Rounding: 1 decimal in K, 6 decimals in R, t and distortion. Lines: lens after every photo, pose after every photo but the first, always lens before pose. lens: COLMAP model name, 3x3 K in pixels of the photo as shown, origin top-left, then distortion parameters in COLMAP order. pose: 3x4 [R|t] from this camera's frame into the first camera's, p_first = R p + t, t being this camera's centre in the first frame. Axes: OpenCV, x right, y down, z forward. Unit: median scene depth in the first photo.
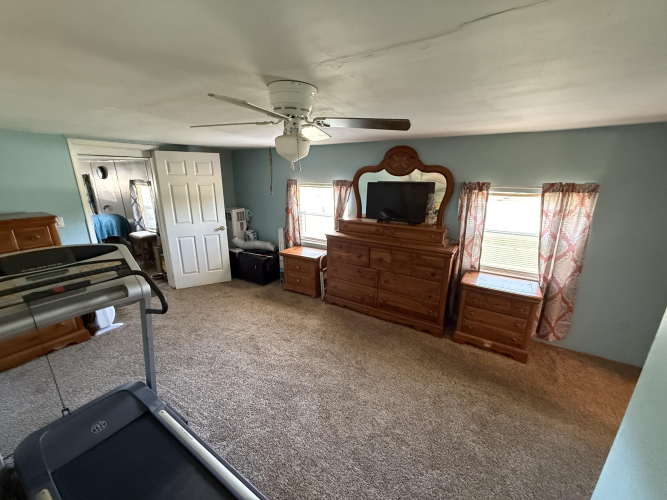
lens RADIAL K [[264.2, 0, 332.6], [0, 264.2, 248.0], [0, 0, 1]] dist [-0.000606, -0.000195]
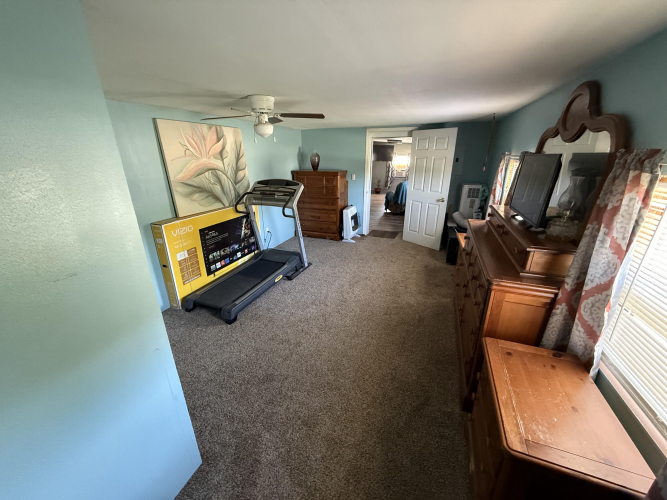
lens RADIAL K [[264.2, 0, 332.6], [0, 264.2, 248.0], [0, 0, 1]] dist [-0.000606, -0.000195]
pose [[0.194507, 0.322432, -0.926393, 0.593832], [-0.255310, 0.928521, 0.269567, -0.073919], [0.947092, 0.184085, 0.262924, 0.353892]]
